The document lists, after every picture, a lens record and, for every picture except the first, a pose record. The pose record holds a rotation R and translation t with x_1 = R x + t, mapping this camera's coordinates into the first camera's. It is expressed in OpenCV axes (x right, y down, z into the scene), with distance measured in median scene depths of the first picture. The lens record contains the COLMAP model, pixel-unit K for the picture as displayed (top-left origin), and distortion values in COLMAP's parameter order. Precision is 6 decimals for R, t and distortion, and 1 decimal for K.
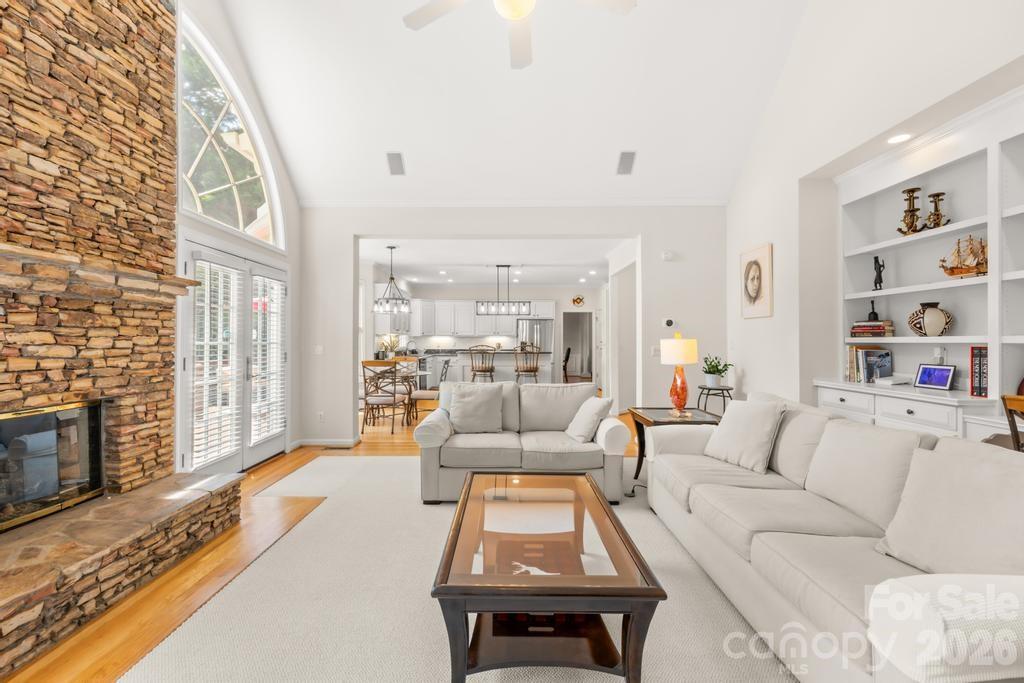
lens RADIAL K [[427.4, 0, 506.5], [0, 427.4, 337.9], [0, 0, 1]] dist [-0.000234, -0.000335]
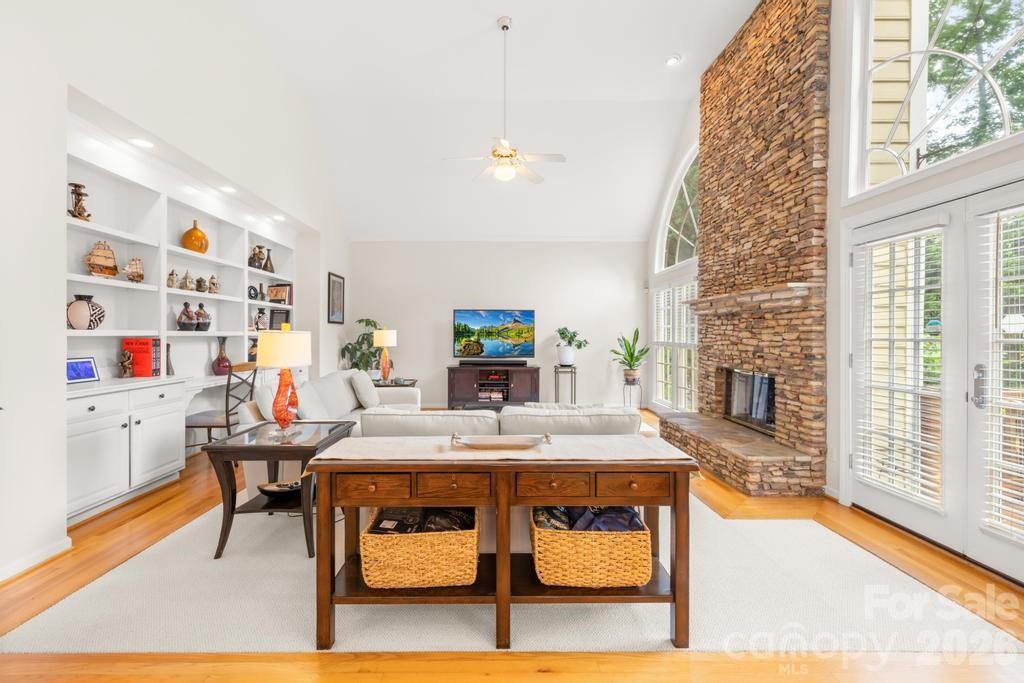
lens RADIAL K [[431.1, 0, 505.0], [0, 431.1, 338.5], [0, 0, 1]] dist [0.001169, 0.000086]
pose [[-0.999674, -0.002888, -0.025356, 0.051771], [-0.002872, 0.999996, -0.000653, 0.017577], [0.025357, -0.000580, -0.999678, 2.366077]]
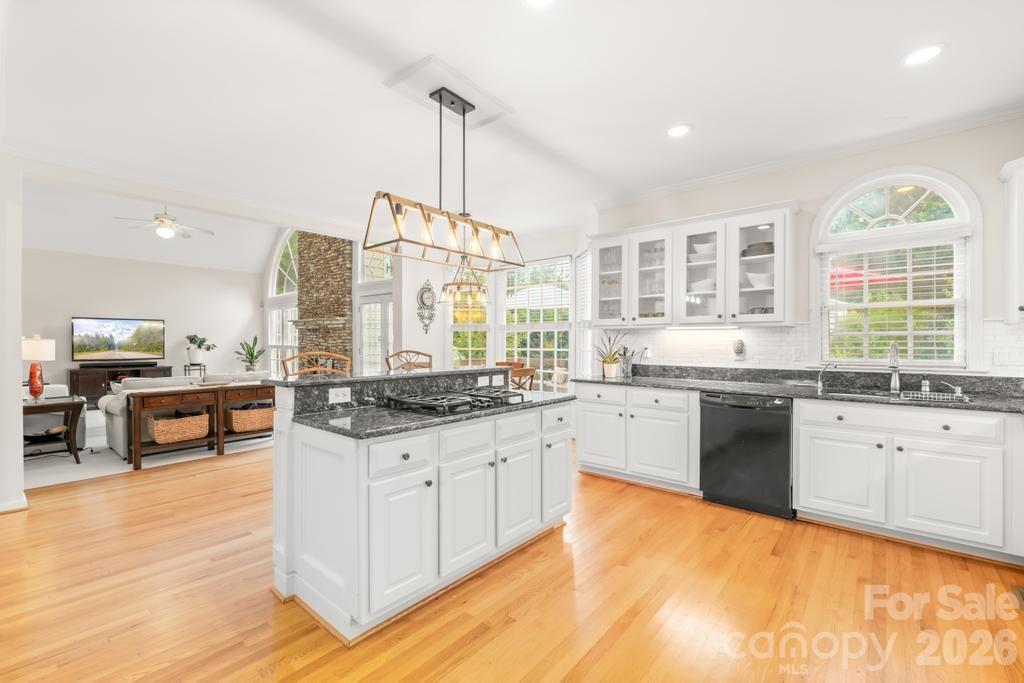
lens RADIAL K [[438.7, 0, 494.4], [0, 438.7, 343.5], [0, 0, 1]] dist [0.000480, 0.000092]
pose [[-0.659484, 0.003873, -0.751709, 0.658858], [0.004992, 0.999987, 0.000773, 0.025361], [0.751702, -0.003243, -0.659495, 3.777265]]
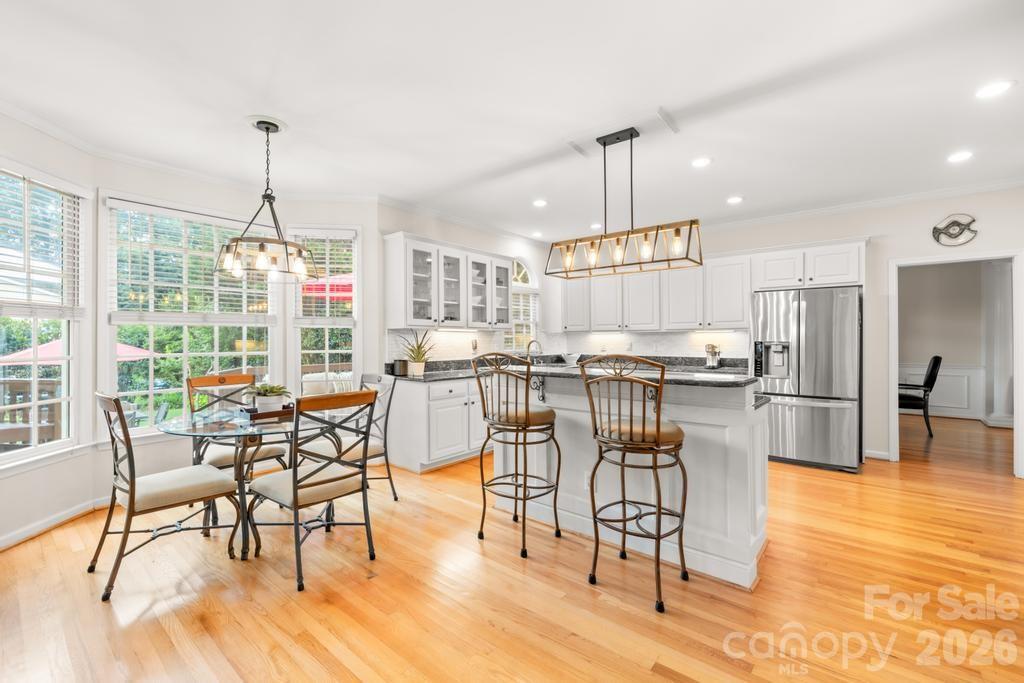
lens RADIAL K [[419.3, 0, 511.8], [0, 419.3, 335.5], [0, 0, 1]] dist [0.002481, 0.000340]
pose [[0.760813, -0.009760, -0.648898, 0.481107], [0.006496, 0.999951, -0.007424, 0.014909], [0.648939, 0.001433, 0.760839, 2.044601]]
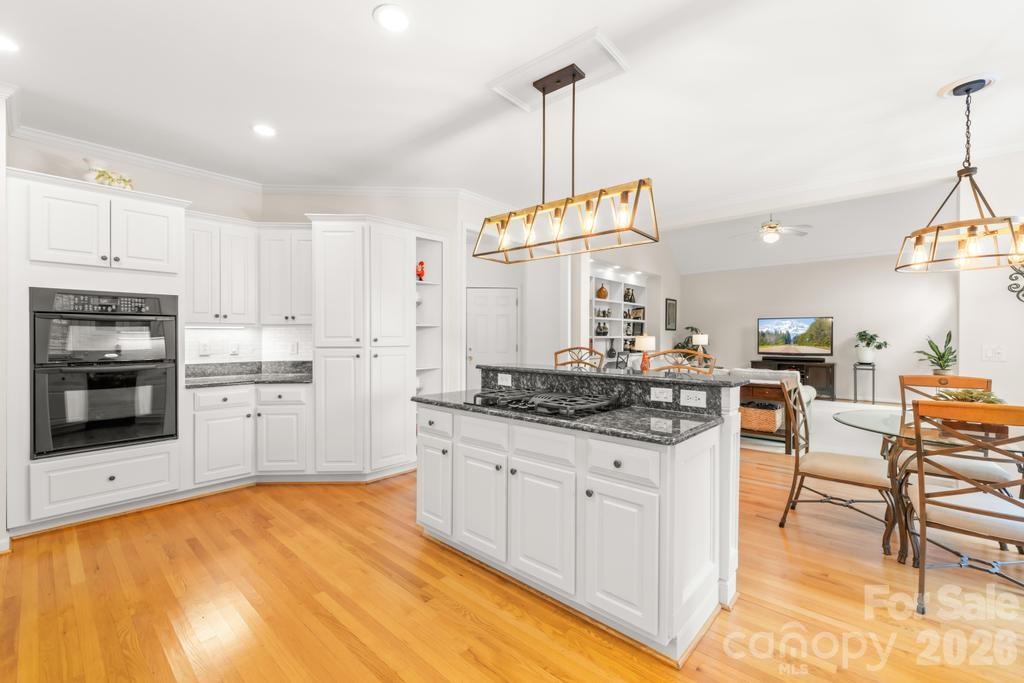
lens RADIAL K [[431.1, 0, 505.0], [0, 431.1, 338.5], [0, 0, 1]] dist [0.001169, 0.000086]
pose [[-0.743225, -0.004026, 0.669029, -0.548601], [-0.006785, 0.999976, -0.001521, 0.023397], [-0.669007, -0.005670, -0.743234, 3.795120]]
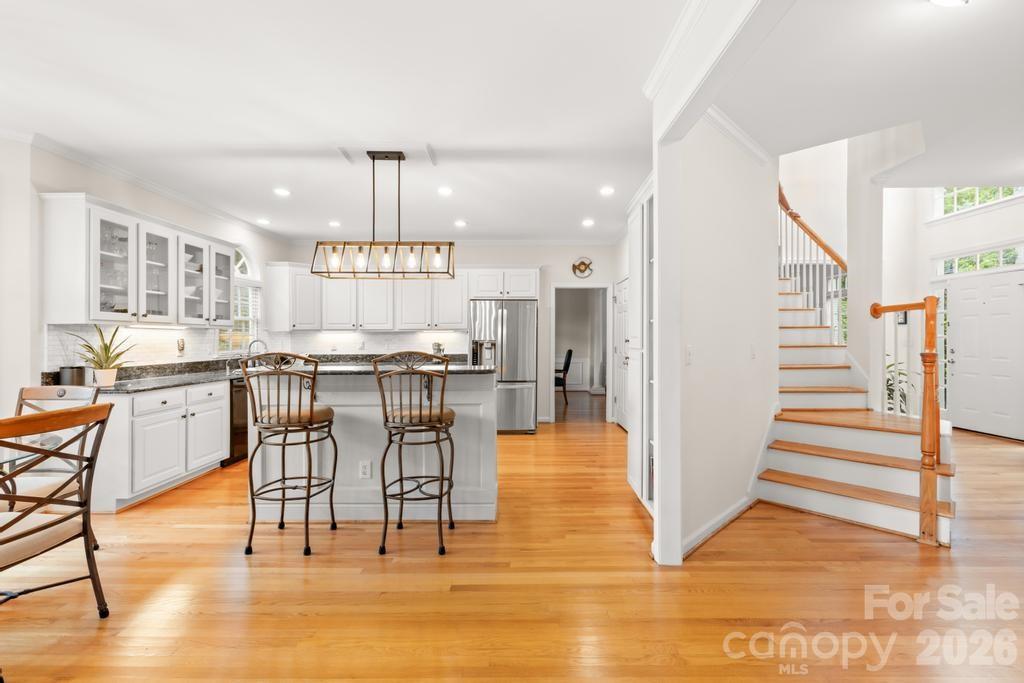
lens RADIAL K [[431.1, 0, 505.0], [0, 431.1, 338.5], [0, 0, 1]] dist [0.001169, 0.000086]
pose [[0.999341, -0.003937, -0.036082, 0.369006], [0.004165, 0.999972, 0.006236, 0.011992], [0.036057, -0.006382, 0.999329, 1.822850]]
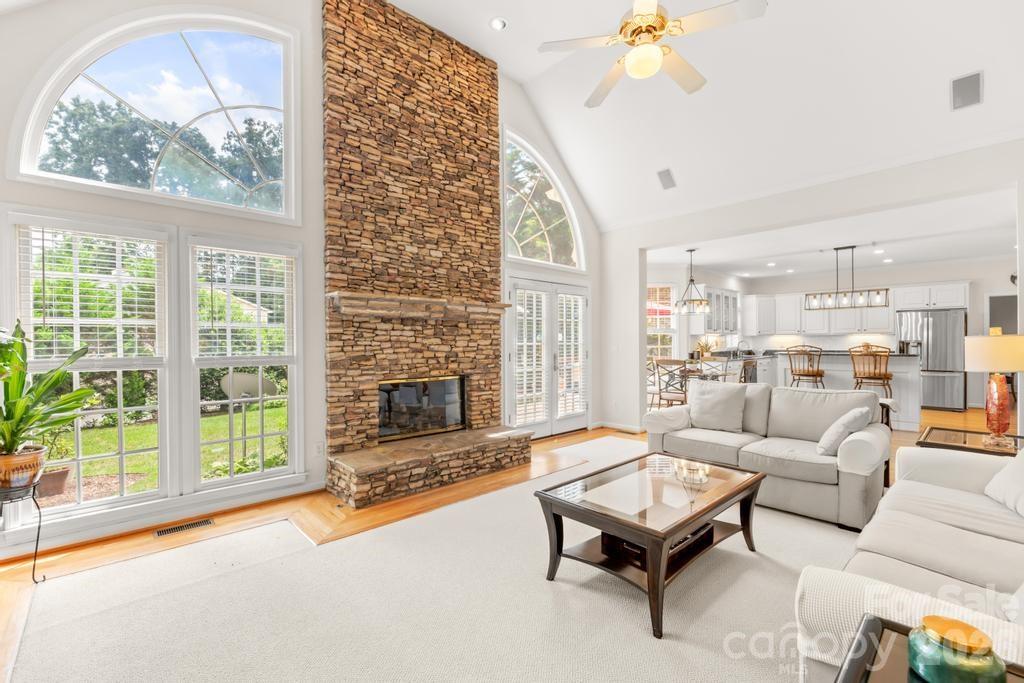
lens RADIAL K [[444.0, 0, 515.9], [0, 444.0, 343.5], [0, 0, 1]] dist [0.000707, 0.000221]
pose [[0.691236, -0.002760, -0.722624, 0.522504], [0.011691, 0.999905, 0.007364, -0.000390], [0.722535, -0.013538, 0.691202, -0.122381]]
